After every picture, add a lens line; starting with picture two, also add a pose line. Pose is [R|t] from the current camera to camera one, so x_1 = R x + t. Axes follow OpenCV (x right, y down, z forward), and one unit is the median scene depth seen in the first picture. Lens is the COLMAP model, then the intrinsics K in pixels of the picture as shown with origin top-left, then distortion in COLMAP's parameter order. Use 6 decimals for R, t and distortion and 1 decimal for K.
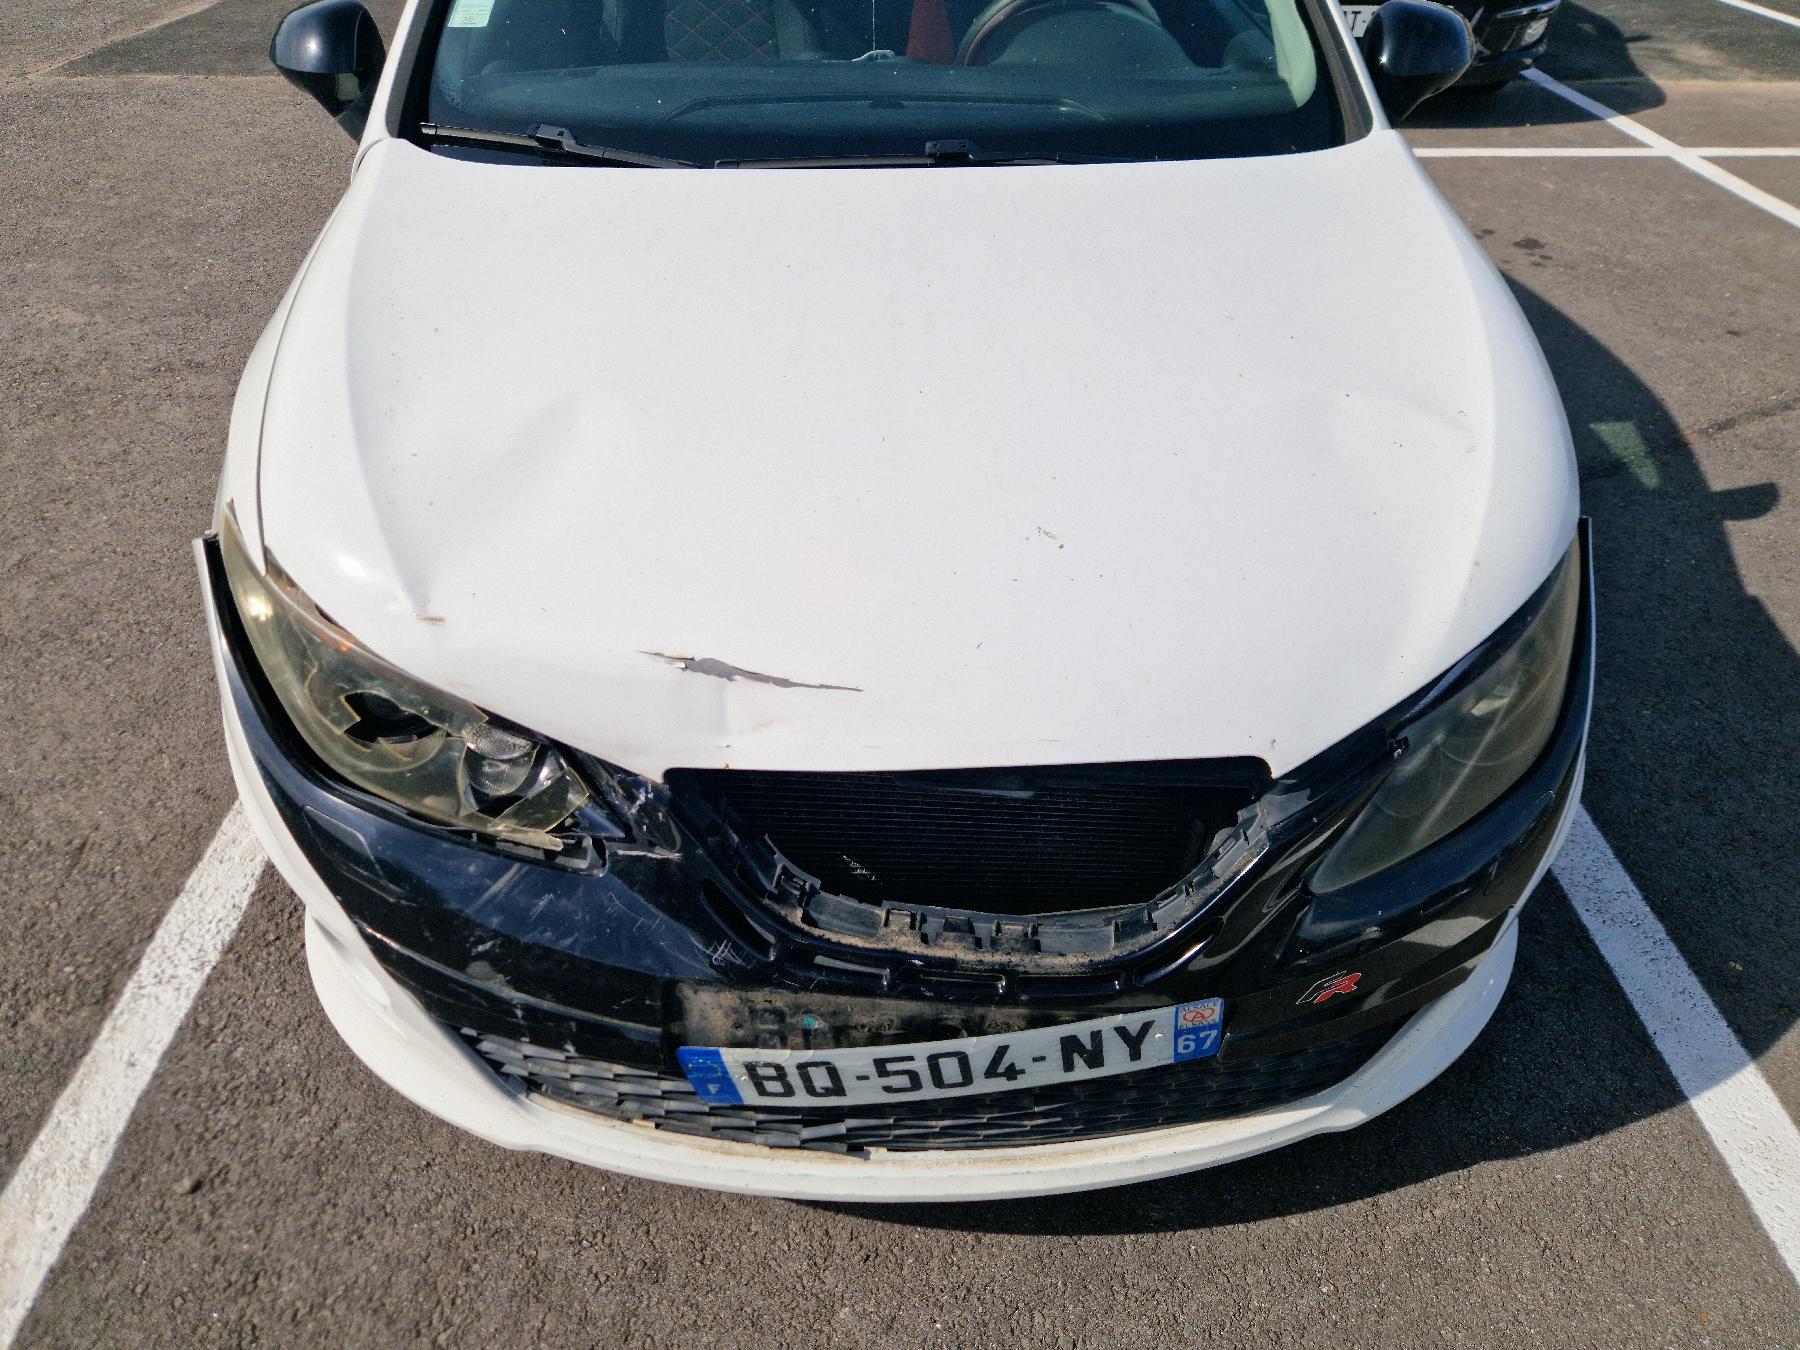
lens RADIAL K [[1222.8, 0, 886.9], [0, 1222.8, 656.3], [0, 0, 1]] dist [0.055104, -0.041924]
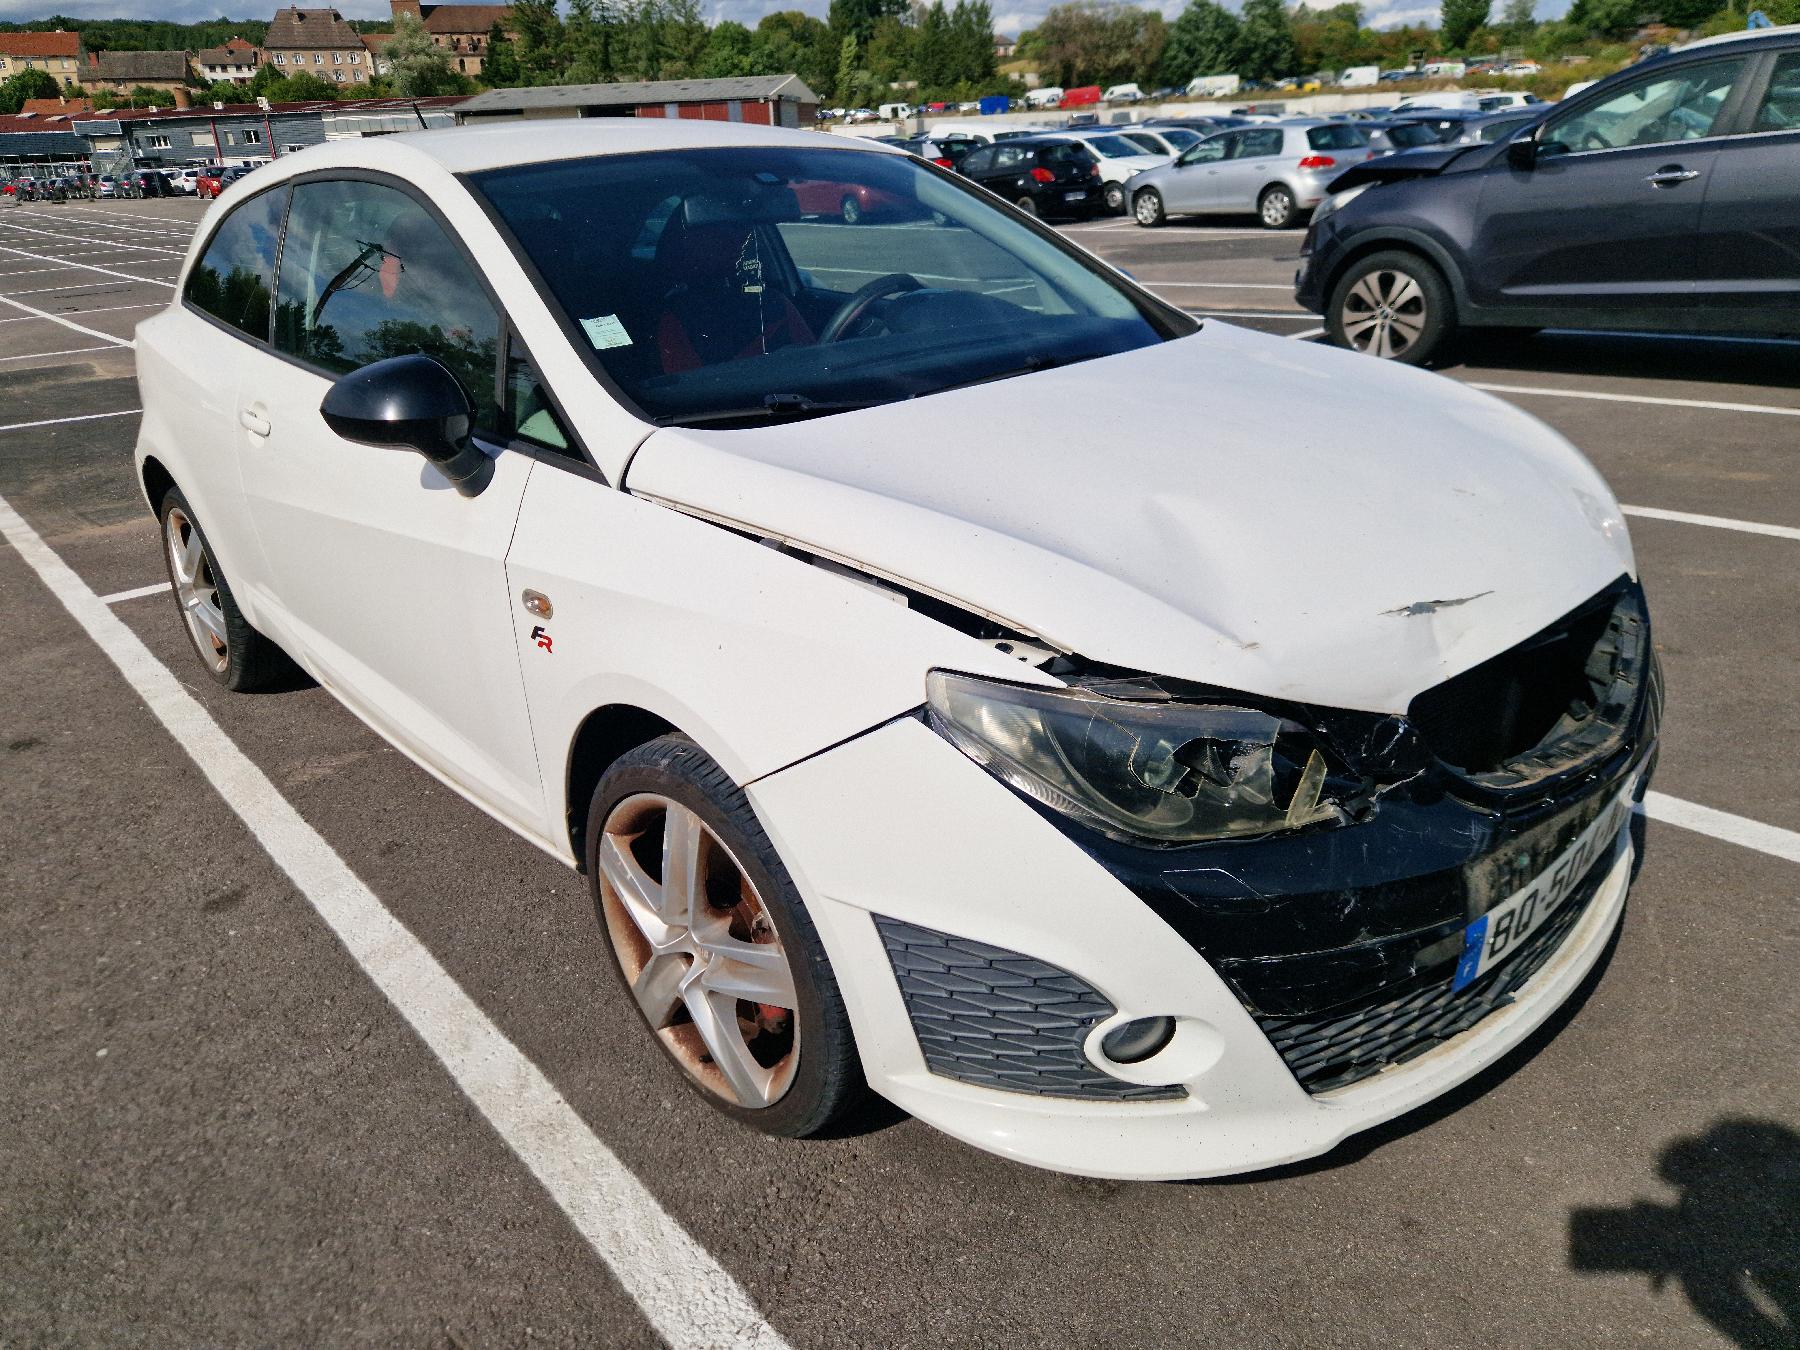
lens RADIAL K [[1222.8, 0, 881.0], [0, 1222.8, 638.5], [0, 0, 1]] dist [0.055104, -0.041924]
pose [[0.773055, -0.268214, 0.574845, -1.004008], [0.427156, 0.890060, -0.159154, 0.000354], [-0.468959, 0.368584, 0.802635, 0.125117]]
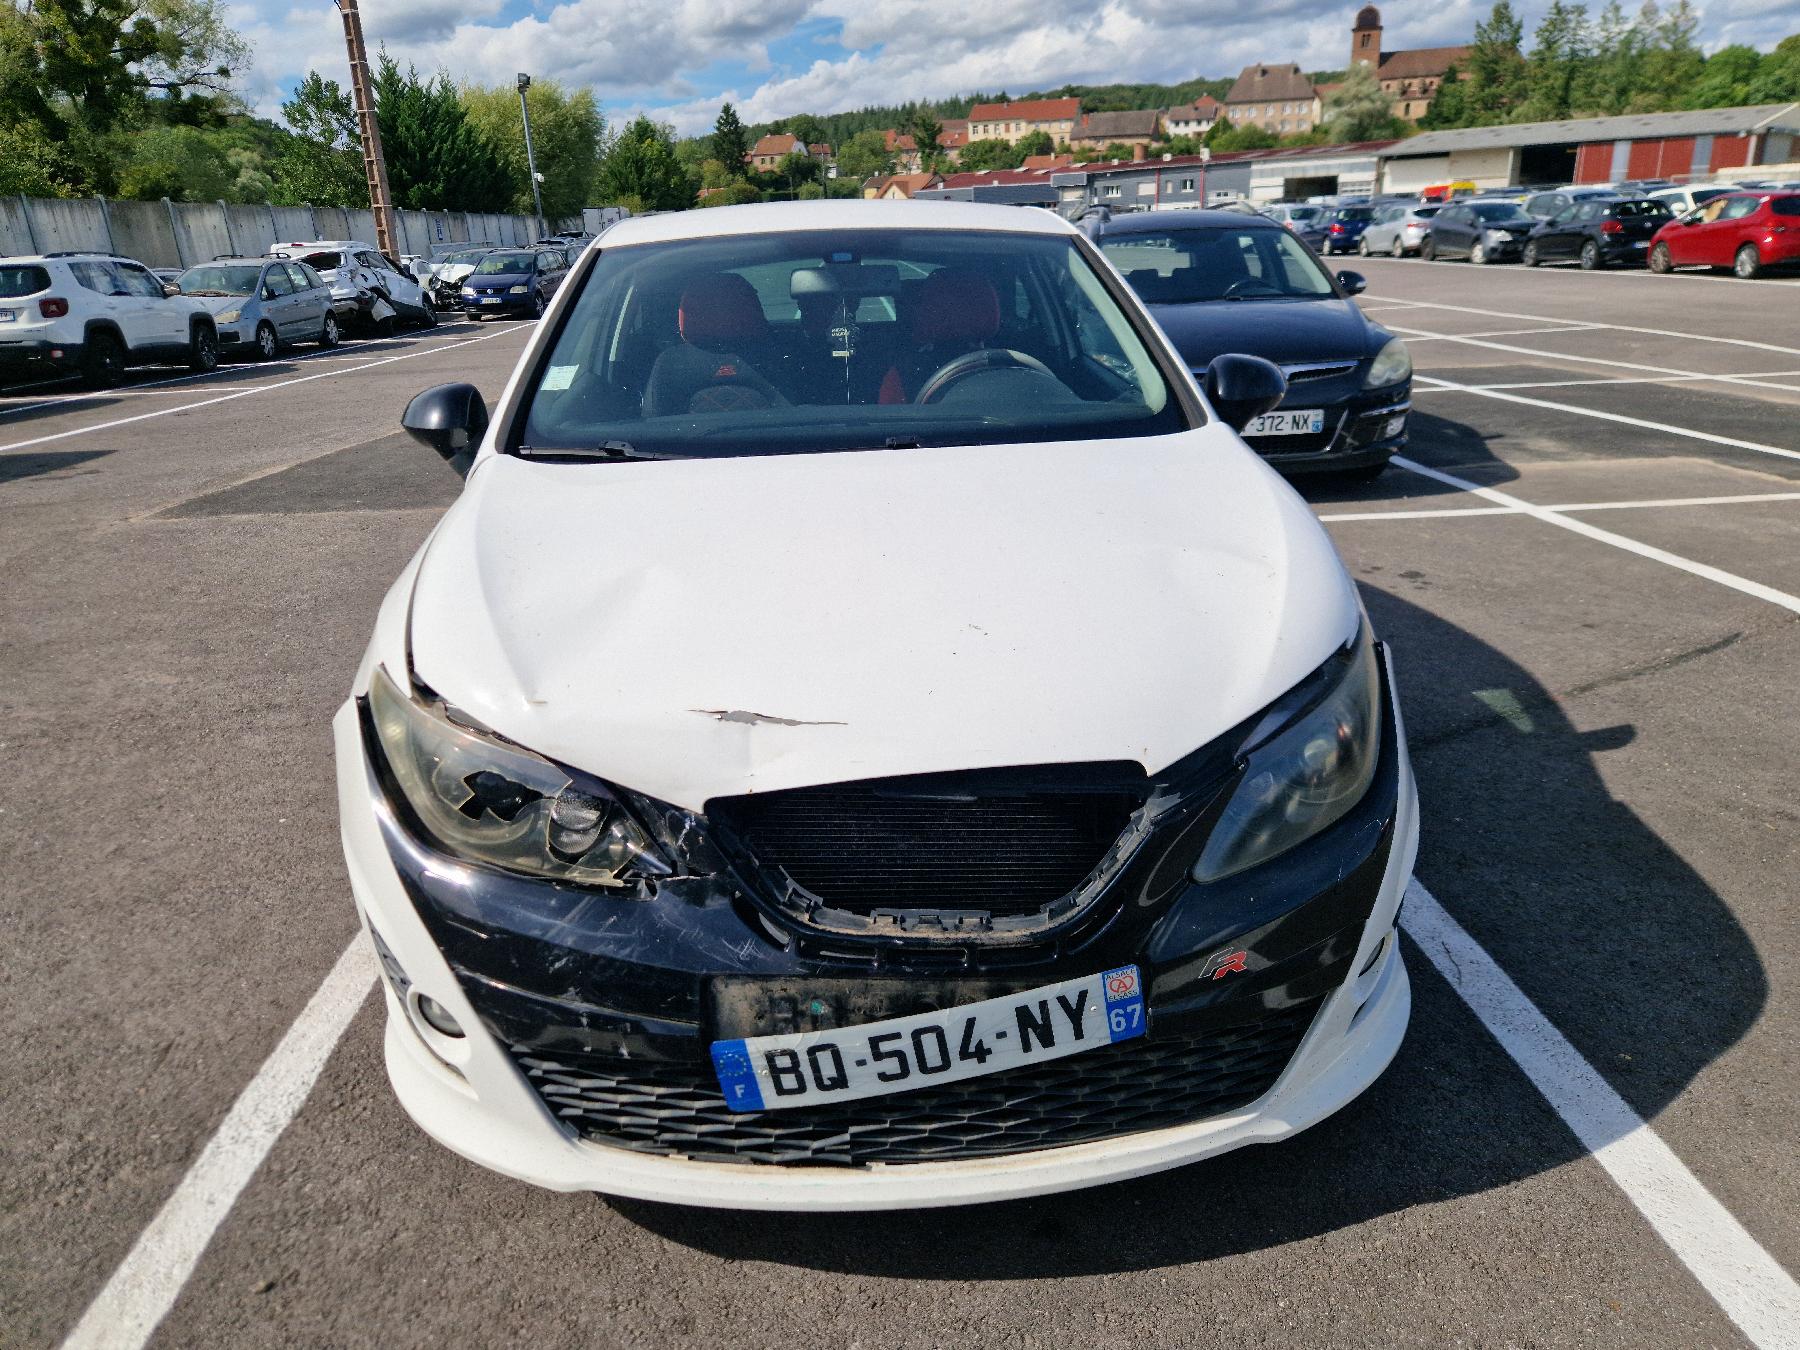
lens RADIAL K [[1222.8, 0, 897.6], [0, 1222.8, 643.7], [0, 0, 1]] dist [0.055104, -0.041924]
pose [[0.998867, -0.044240, 0.017521, 0.011161], [0.047554, 0.940998, -0.335054, 0.286795], [-0.001664, 0.335508, 0.942036, -0.242684]]
